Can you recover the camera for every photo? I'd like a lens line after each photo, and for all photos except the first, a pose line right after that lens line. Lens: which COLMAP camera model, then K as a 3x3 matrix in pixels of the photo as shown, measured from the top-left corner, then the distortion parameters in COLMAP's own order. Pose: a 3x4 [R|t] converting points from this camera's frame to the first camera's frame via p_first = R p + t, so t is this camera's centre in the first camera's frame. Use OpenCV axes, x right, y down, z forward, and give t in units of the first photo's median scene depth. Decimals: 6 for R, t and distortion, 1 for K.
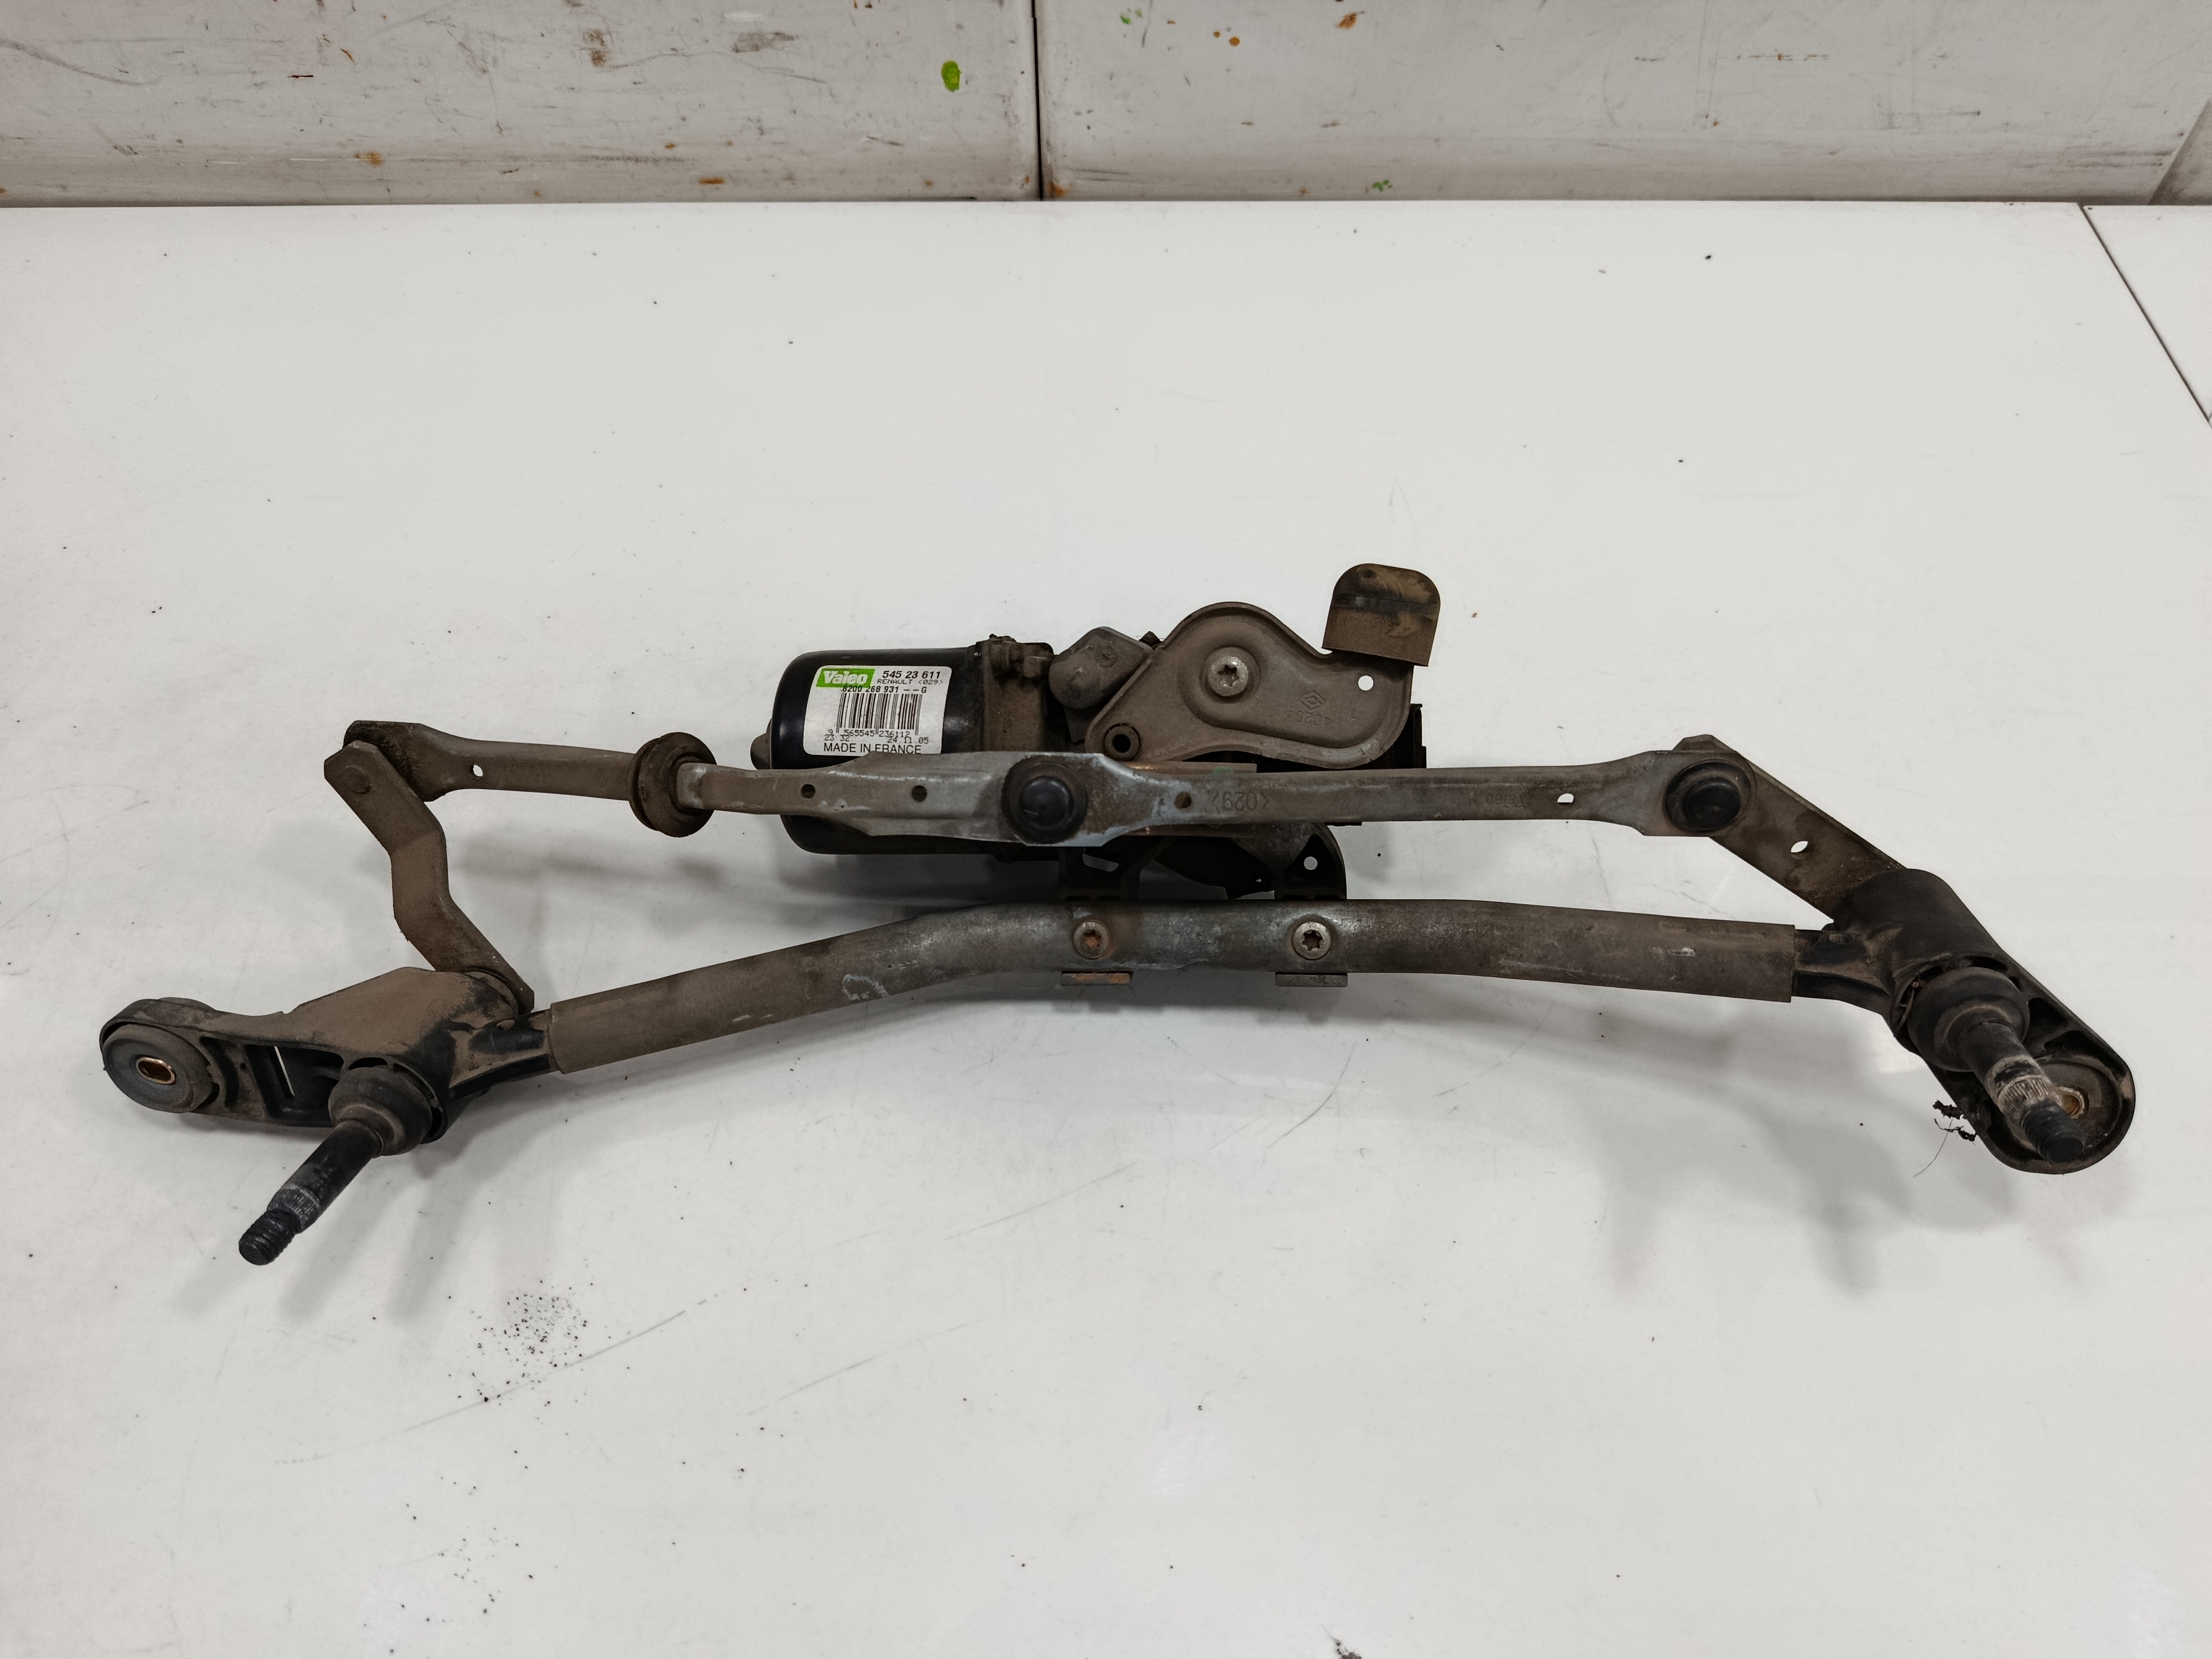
lens RADIAL K [[1596.2, 0, 1106.0], [0, 1596.2, 829.5], [0, 0, 1]] dist [-0.028953, 0.012283]
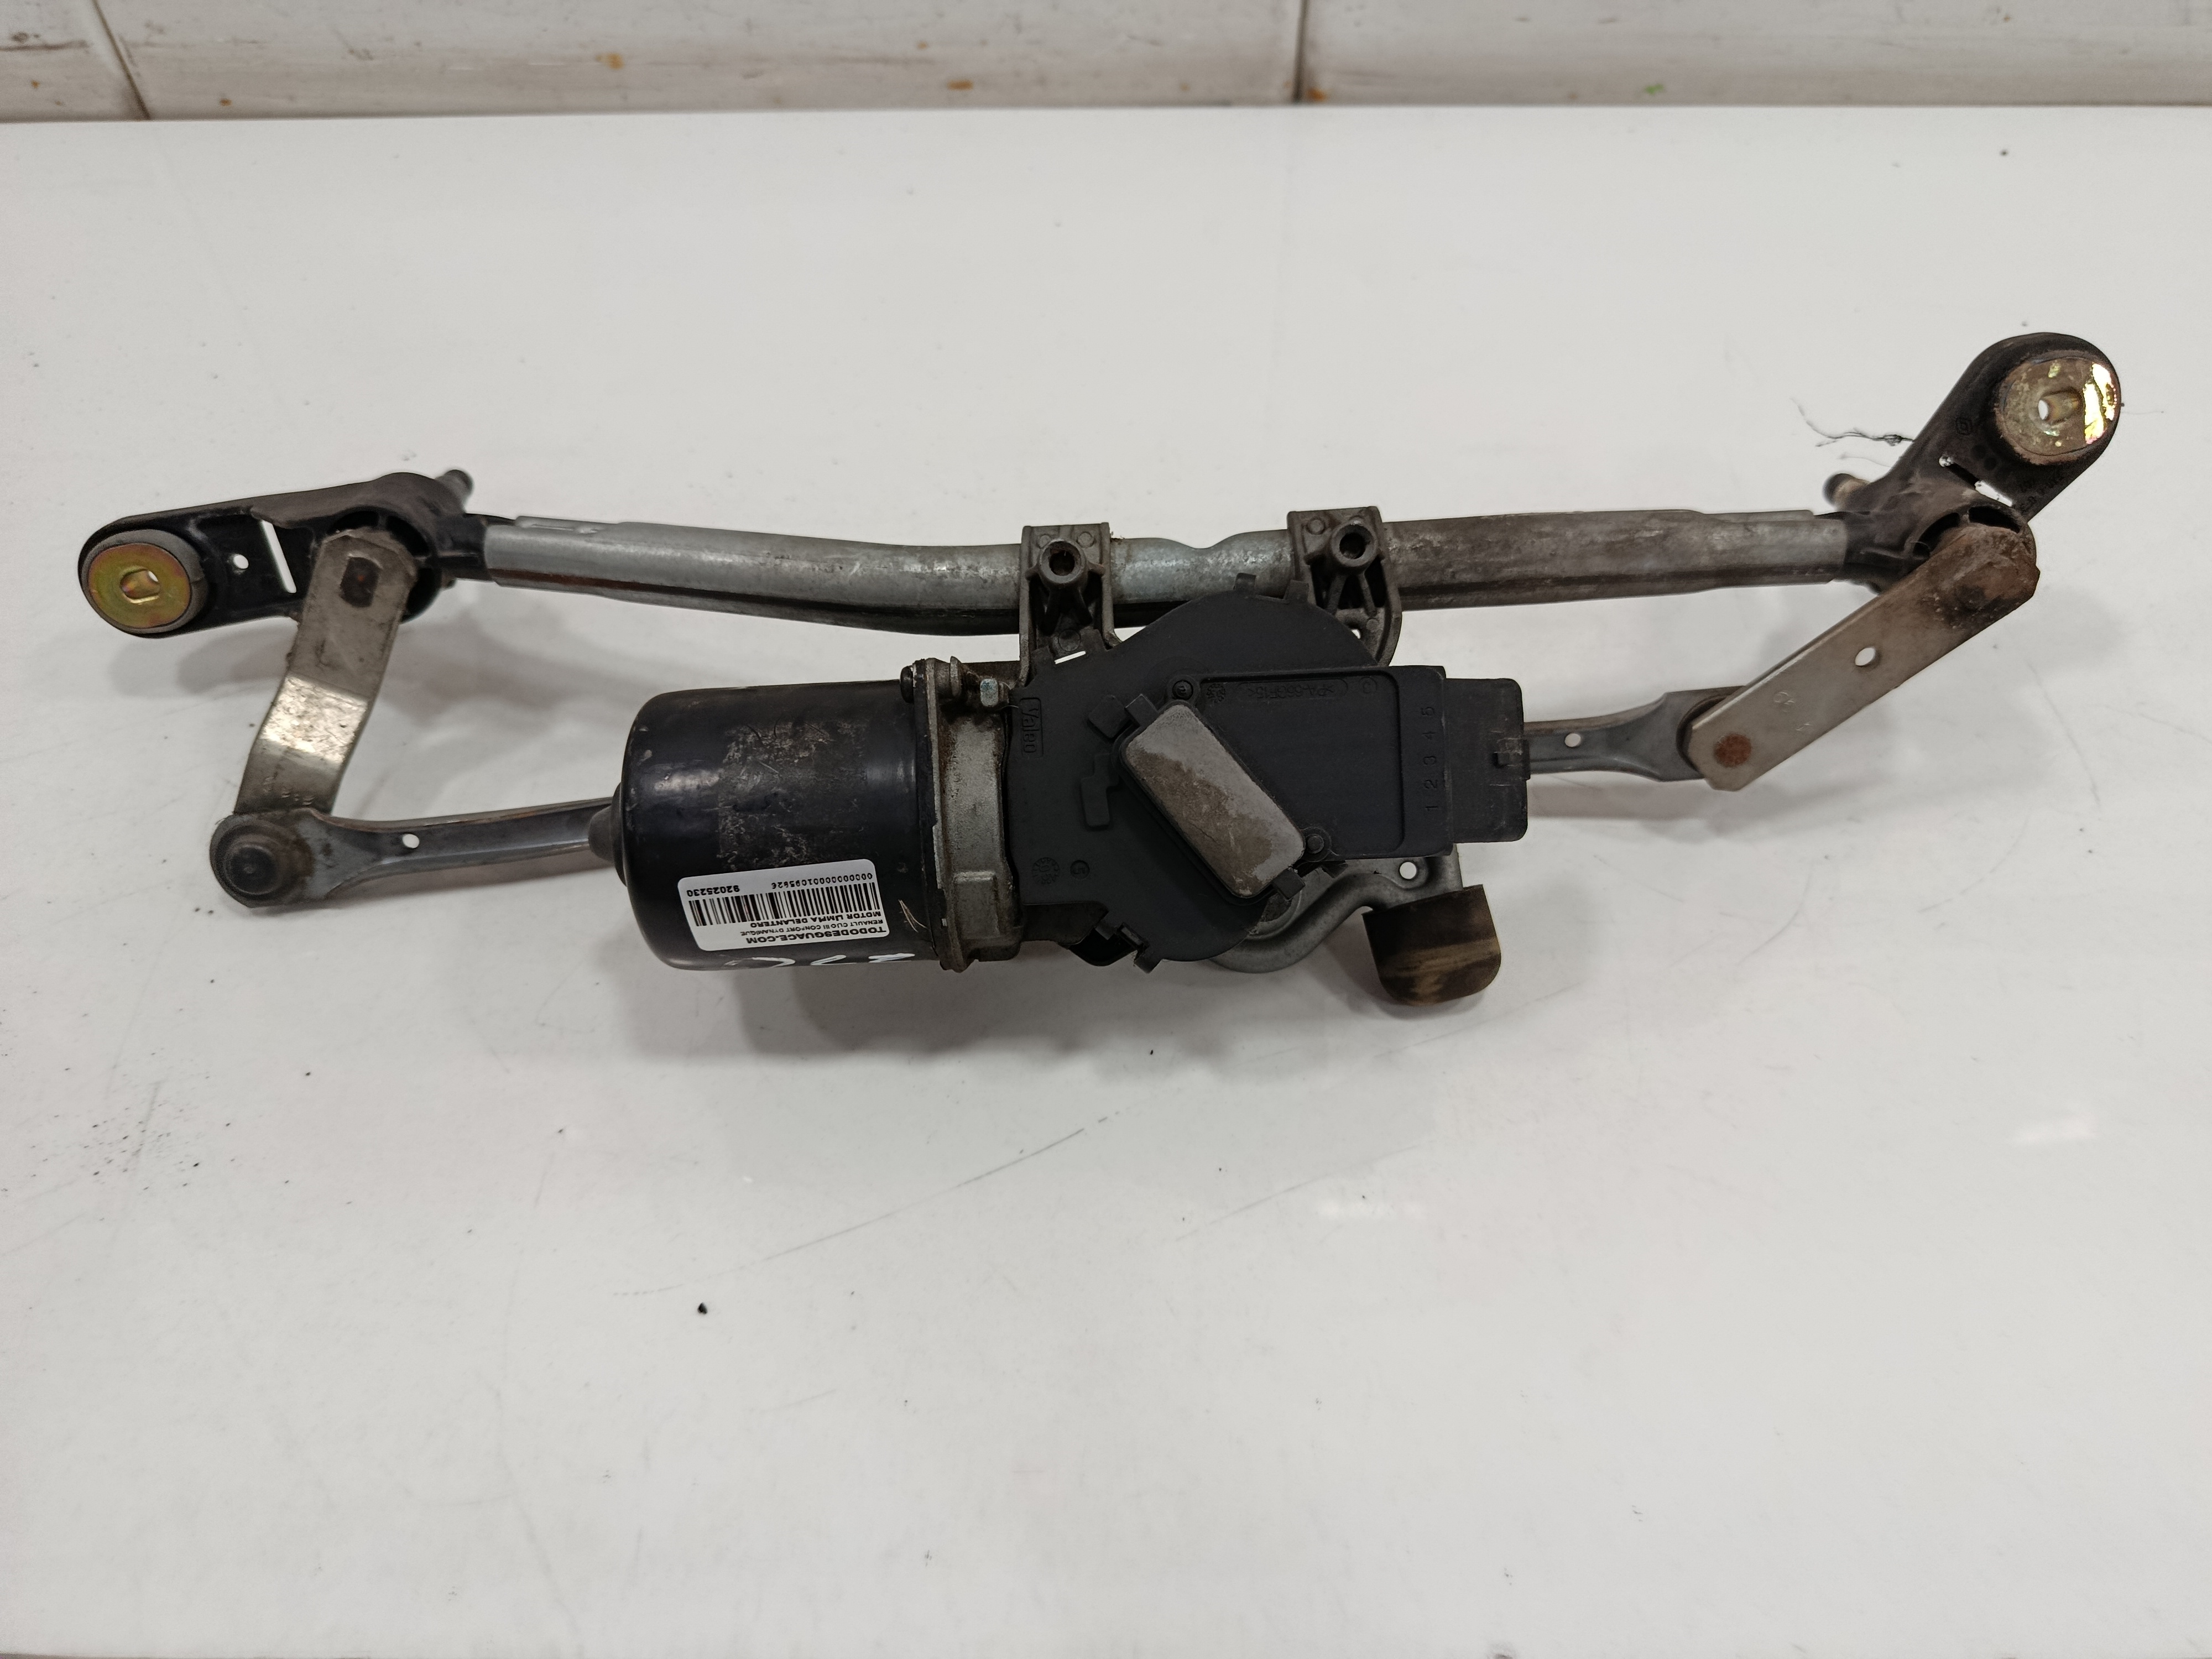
lens RADIAL K [[1596.2, 0, 1106.0], [0, 1596.2, 829.5], [0, 0, 1]] dist [-0.028953, 0.012283]
pose [[0.999913, 0.000038, -0.013226, -0.148936], [-0.001337, 0.995161, -0.098246, 0.139264], [0.013158, 0.098255, 0.995074, 0.084384]]
